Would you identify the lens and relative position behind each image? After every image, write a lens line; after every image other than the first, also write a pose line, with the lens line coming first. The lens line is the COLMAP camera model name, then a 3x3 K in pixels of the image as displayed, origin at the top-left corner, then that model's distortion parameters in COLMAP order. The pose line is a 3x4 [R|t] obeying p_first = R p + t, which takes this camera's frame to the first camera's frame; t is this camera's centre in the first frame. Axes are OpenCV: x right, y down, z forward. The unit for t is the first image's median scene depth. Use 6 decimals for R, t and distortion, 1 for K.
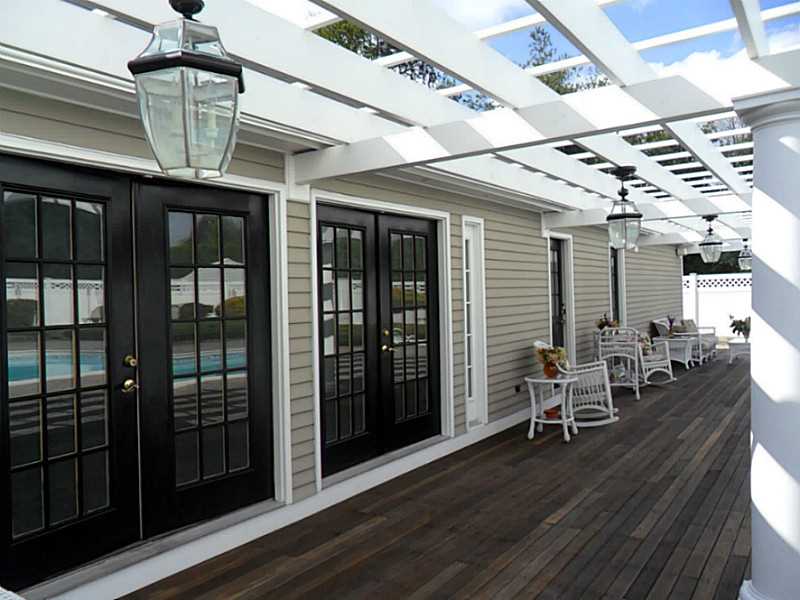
lens RADIAL K [[655.9, 0, 428.3], [0, 655.9, 299.8], [0, 0, 1]] dist [0.037729, -0.003473]
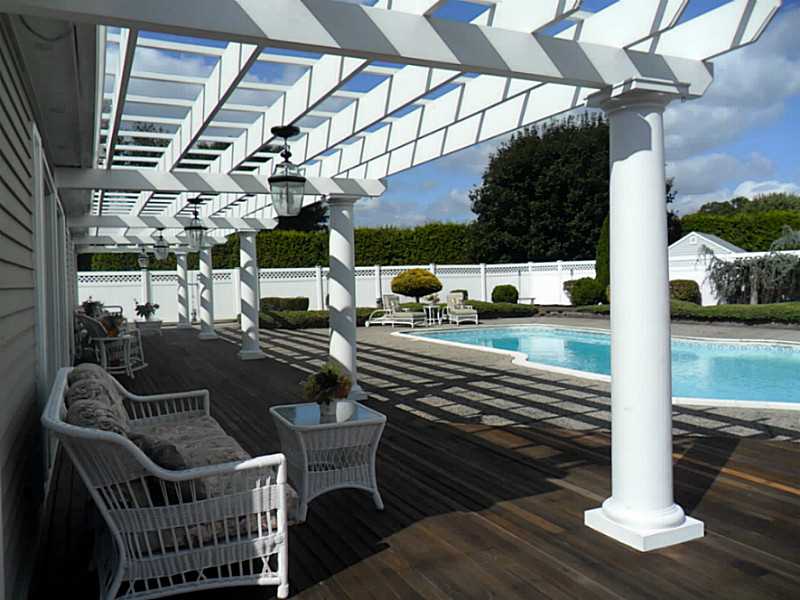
lens RADIAL K [[645.5, 0, 405.4], [0, 645.5, 299.7], [0, 0, 1]] dist [-0.003972, -0.008949]
pose [[0.545175, -0.010163, 0.838261, -0.432798], [0.012479, 0.999914, 0.004007, 0.029650], [-0.838230, 0.008276, 0.545255, -0.179673]]
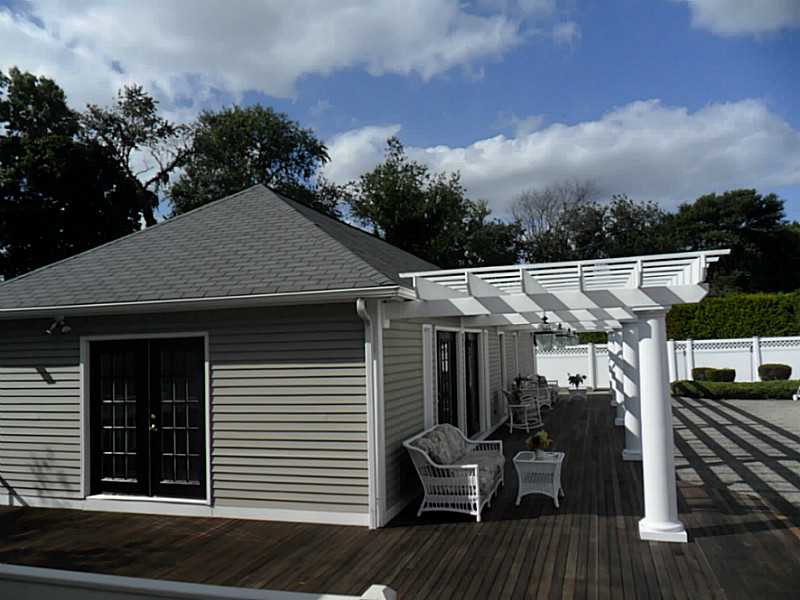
lens RADIAL K [[655.9, 0, 428.3], [0, 655.9, 299.8], [0, 0, 1]] dist [0.037729, -0.003473]
pose [[0.958227, 0.016231, 0.285546, -0.499243], [0.009489, 0.996035, -0.088458, -0.024551], [-0.285850, 0.087472, 0.954274, -0.695196]]
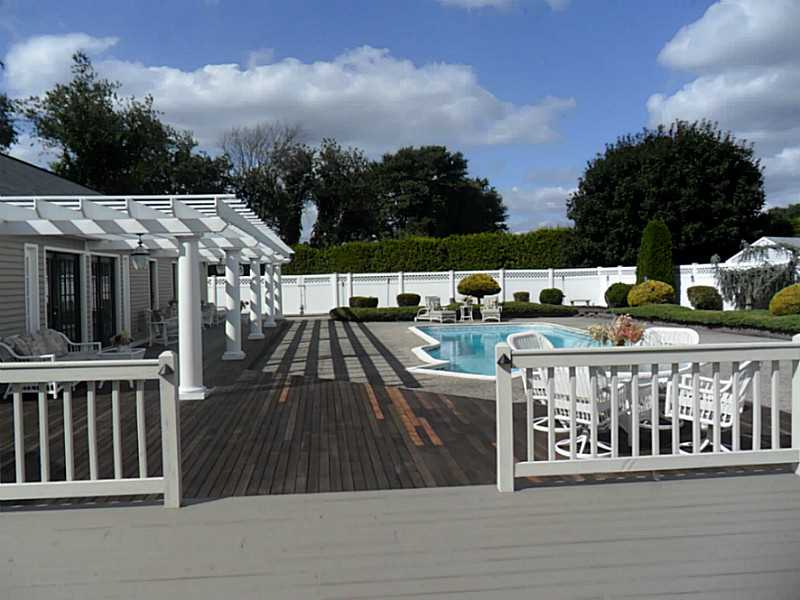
lens RADIAL K [[645.5, 0, 405.4], [0, 645.5, 299.7], [0, 0, 1]] dist [-0.003972, -0.008949]
pose [[0.782651, -0.005782, 0.622434, -0.408836], [0.000026, 0.999957, 0.009256, 0.009751], [-0.622461, -0.007228, 0.782617, -1.008377]]
